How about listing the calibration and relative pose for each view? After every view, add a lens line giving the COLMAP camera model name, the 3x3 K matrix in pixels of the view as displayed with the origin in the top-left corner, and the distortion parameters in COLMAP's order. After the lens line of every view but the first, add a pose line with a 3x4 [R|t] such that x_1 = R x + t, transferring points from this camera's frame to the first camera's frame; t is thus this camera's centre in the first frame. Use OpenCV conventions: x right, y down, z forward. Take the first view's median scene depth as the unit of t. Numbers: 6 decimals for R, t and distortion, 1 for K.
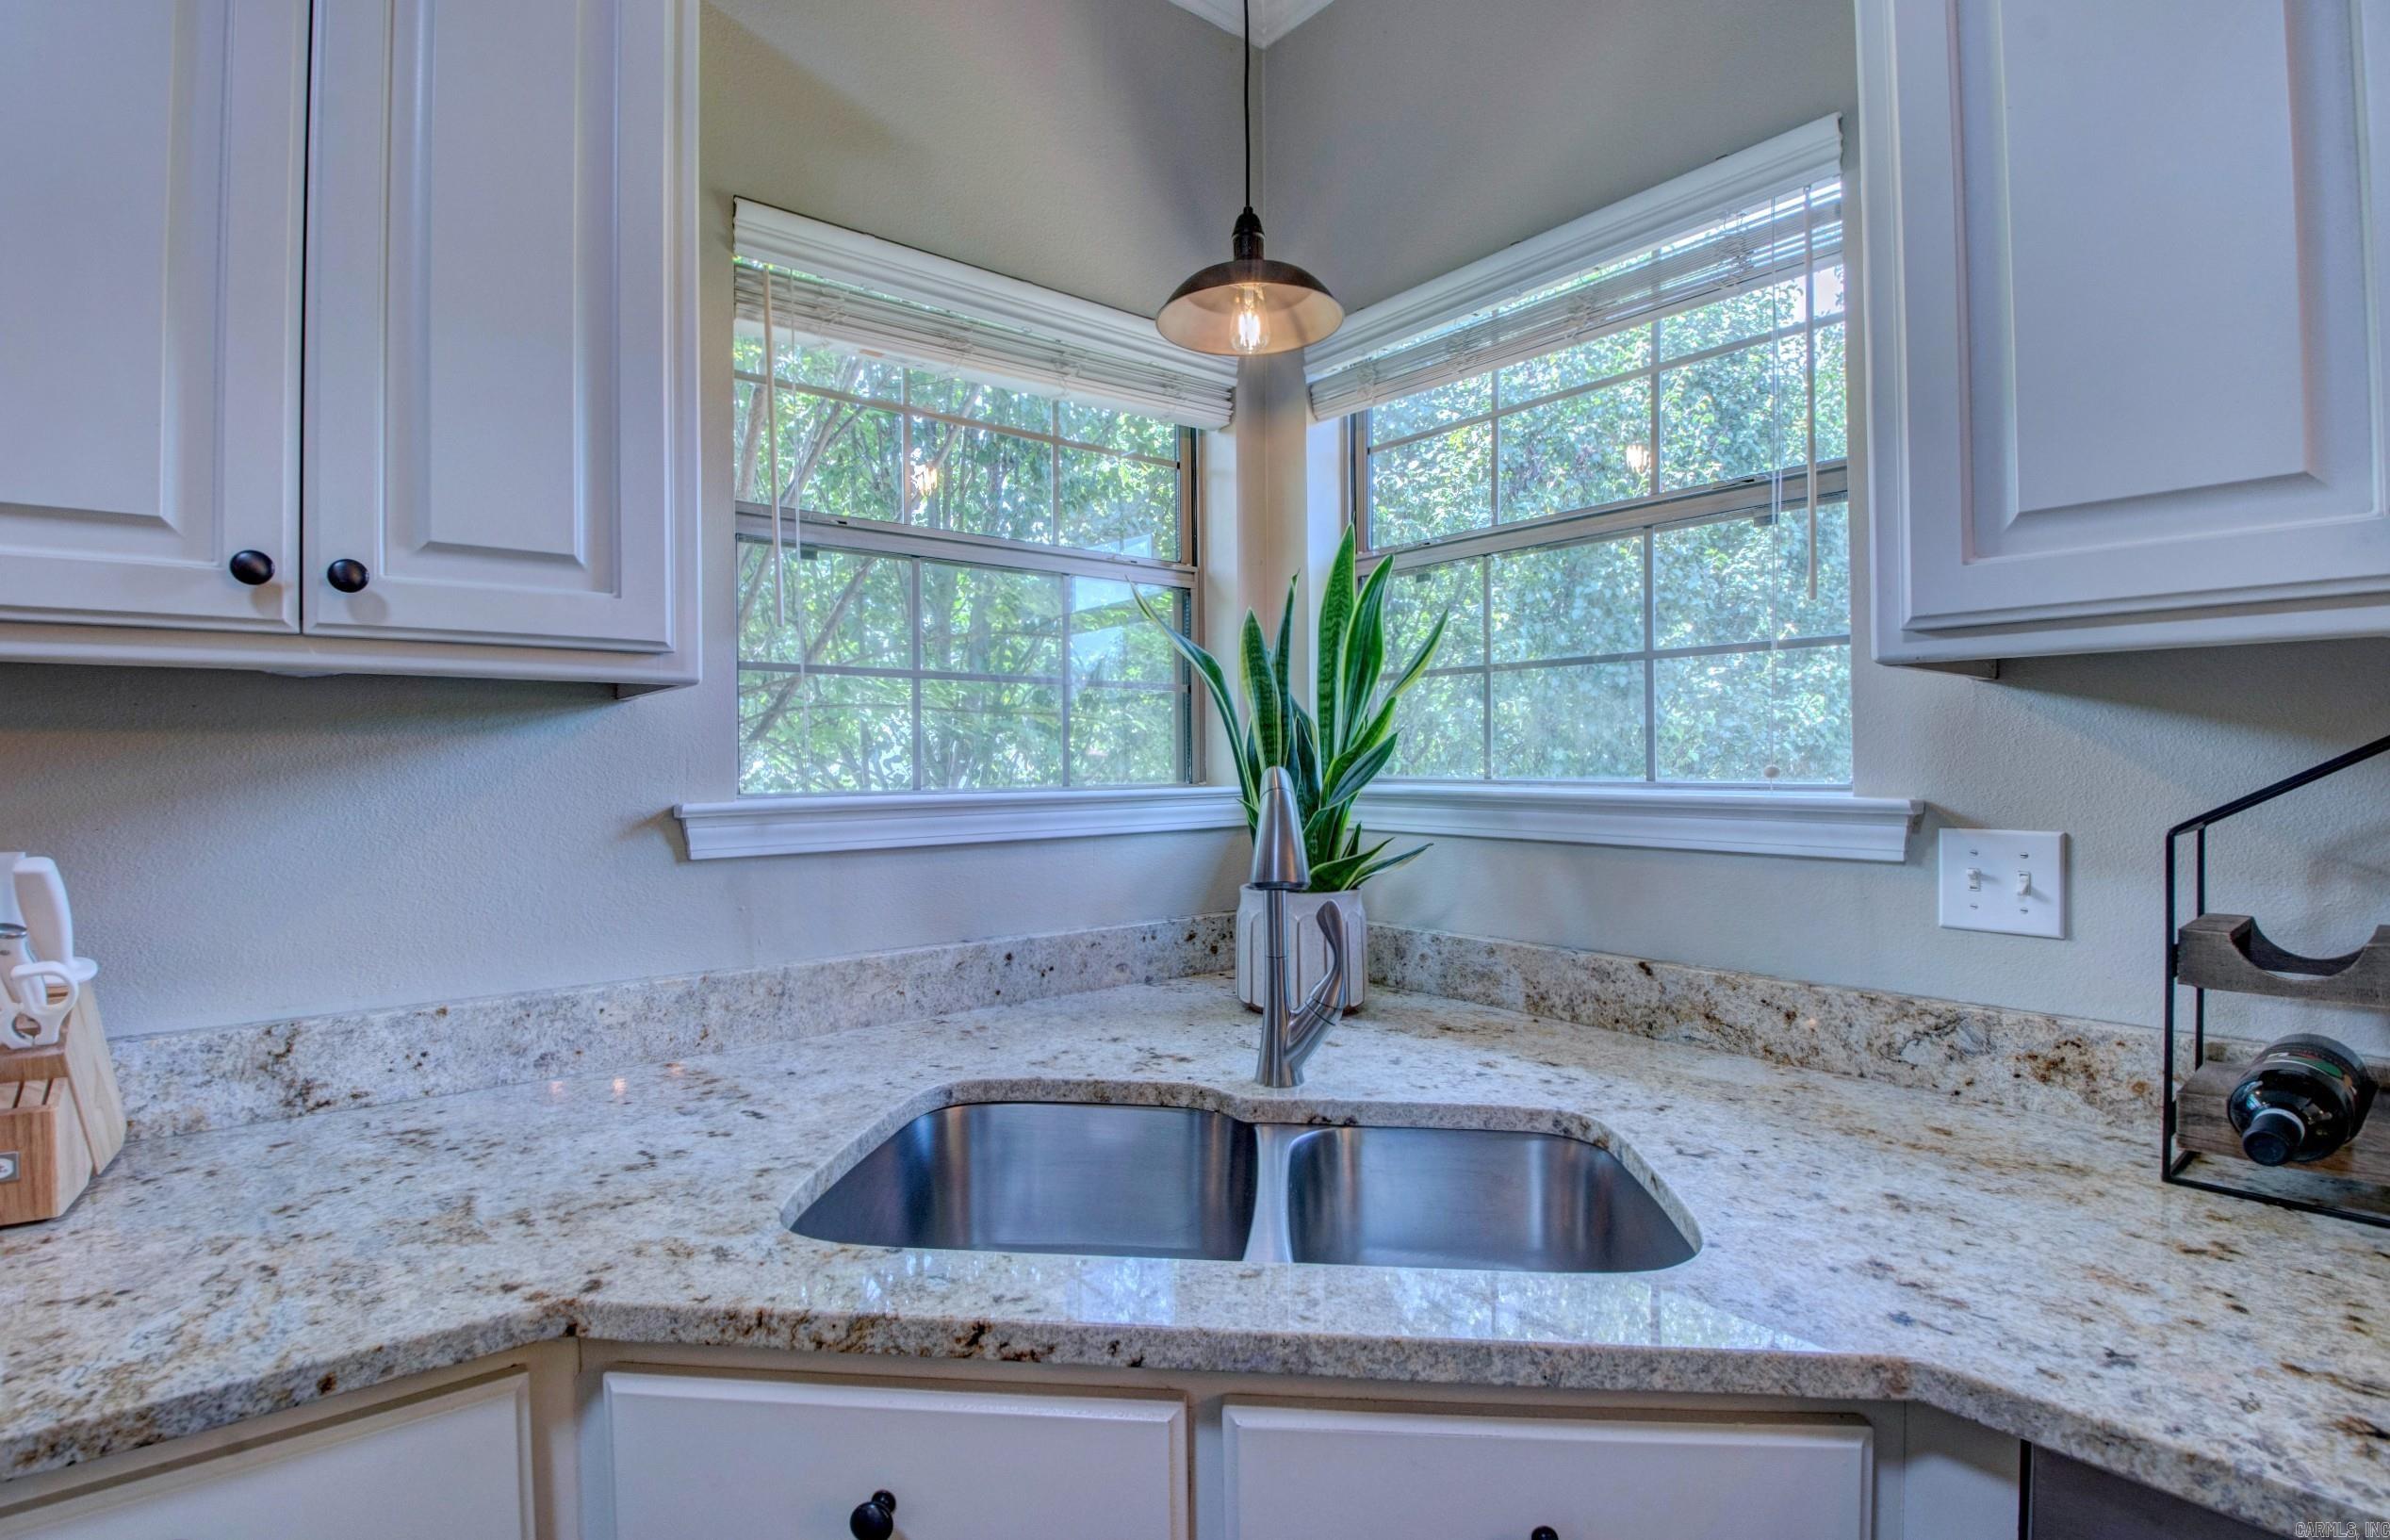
lens RADIAL K [[1129.4, 0, 1189.6], [0, 1129.4, 760.4], [0, 0, 1]] dist [-0.012426, -0.006792]
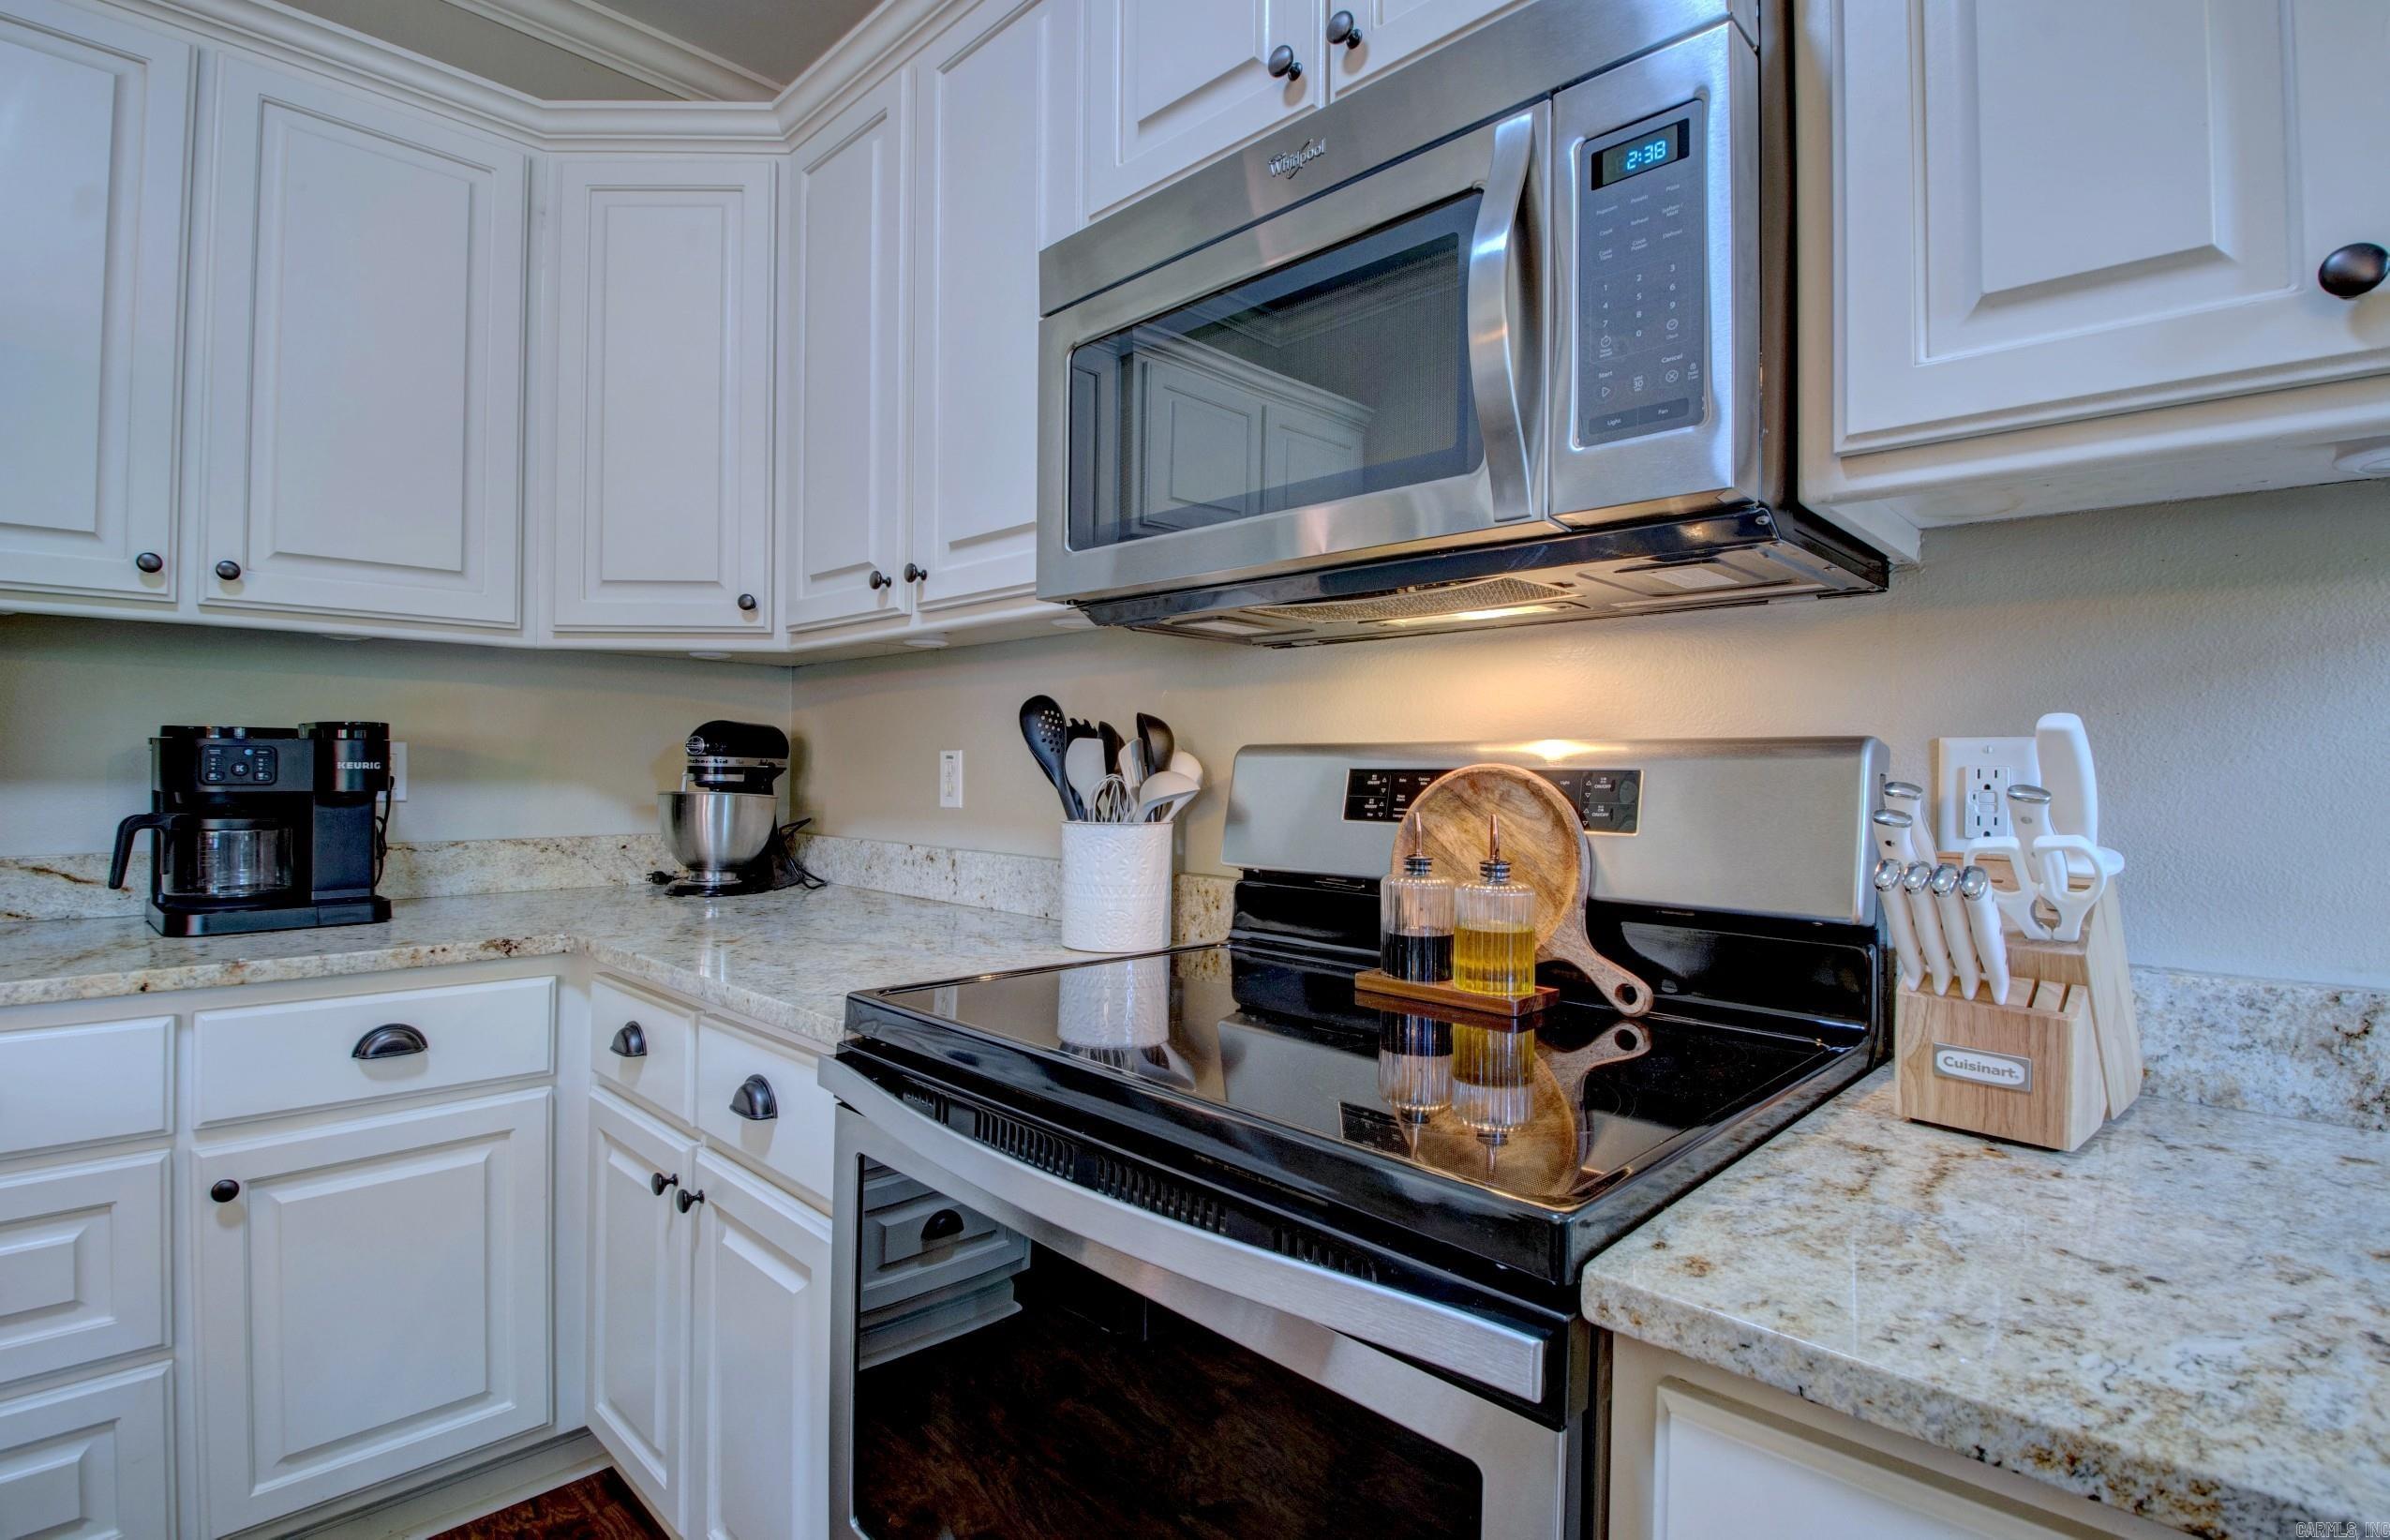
lens RADIAL K [[1129.4, 0, 1189.6], [0, 1129.4, 760.4], [0, 0, 1]] dist [-0.012426, -0.006792]
pose [[0.123932, 0.004413, -0.992281, -0.236075], [-0.011360, 0.999931, 0.003028, 0.105946], [0.992226, 0.010897, 0.123973, 0.198750]]
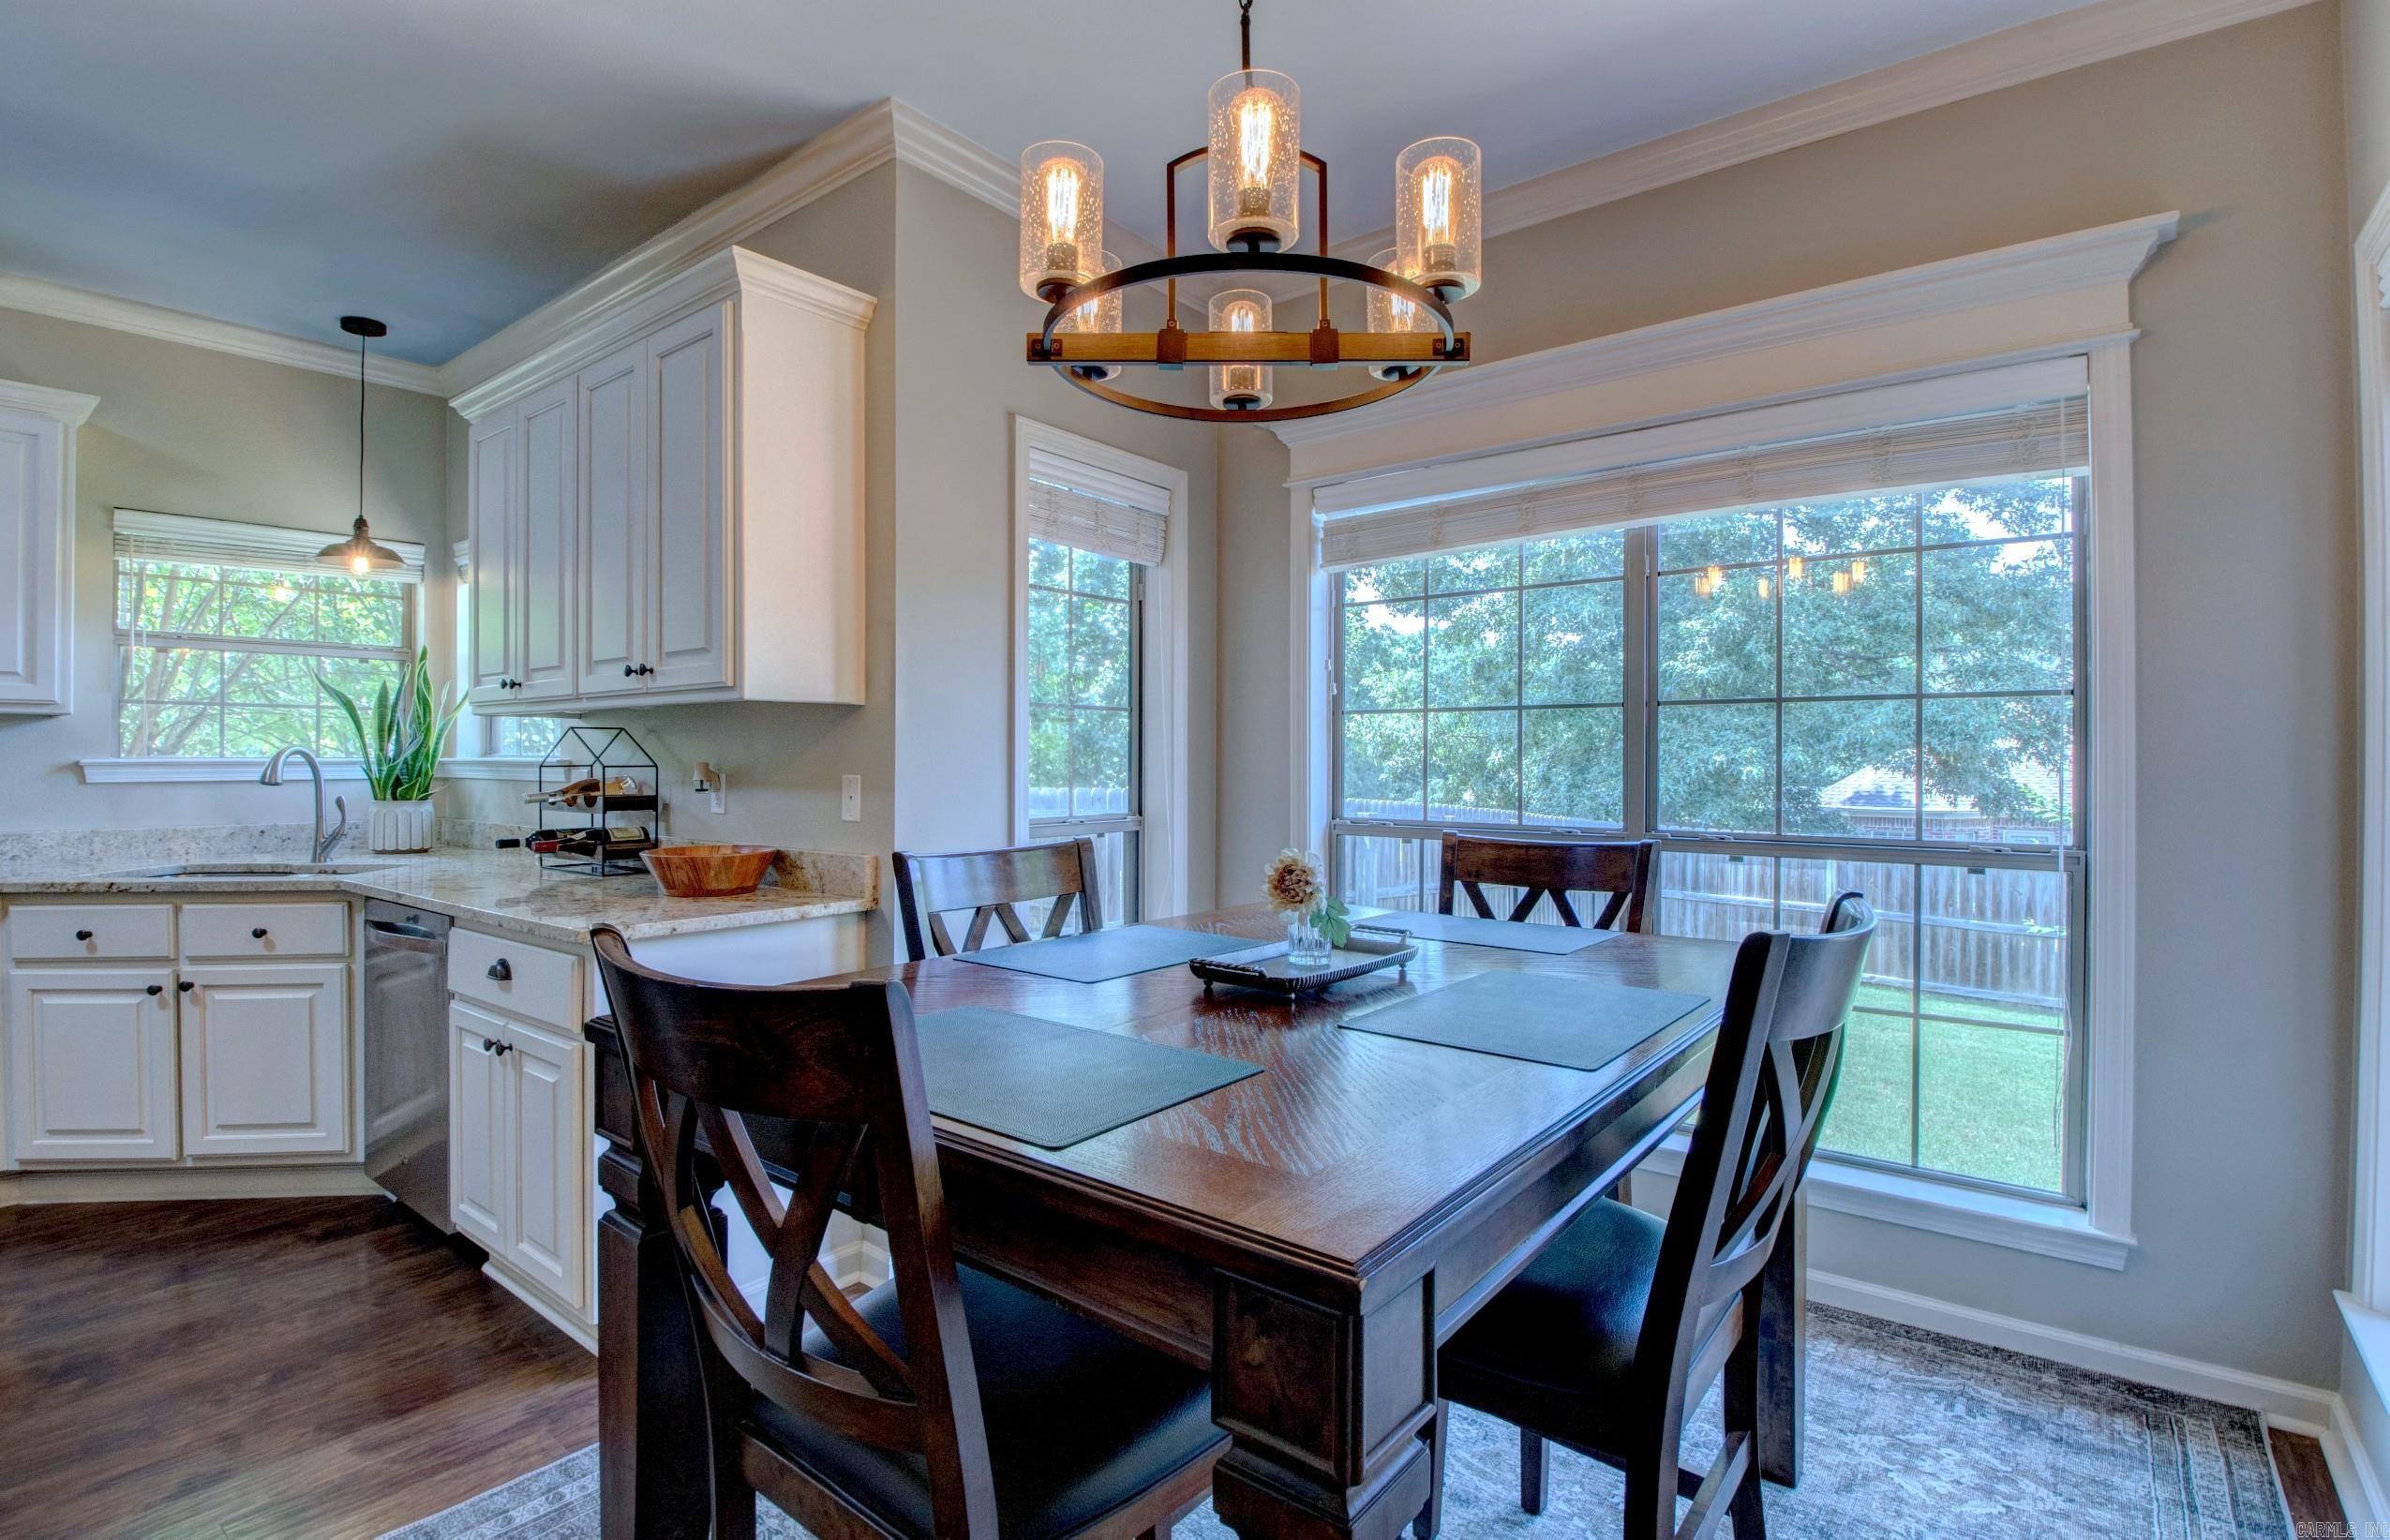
lens RADIAL K [[1120.8, 0, 1195.0], [0, 1120.8, 770.0], [0, 0, 1]] dist [-0.002394, -0.015050]
pose [[0.974731, 0.011729, 0.223075, 1.797896], [-0.013264, 0.999898, 0.005381, 0.019214], [-0.222989, -0.008204, 0.974786, -2.452780]]
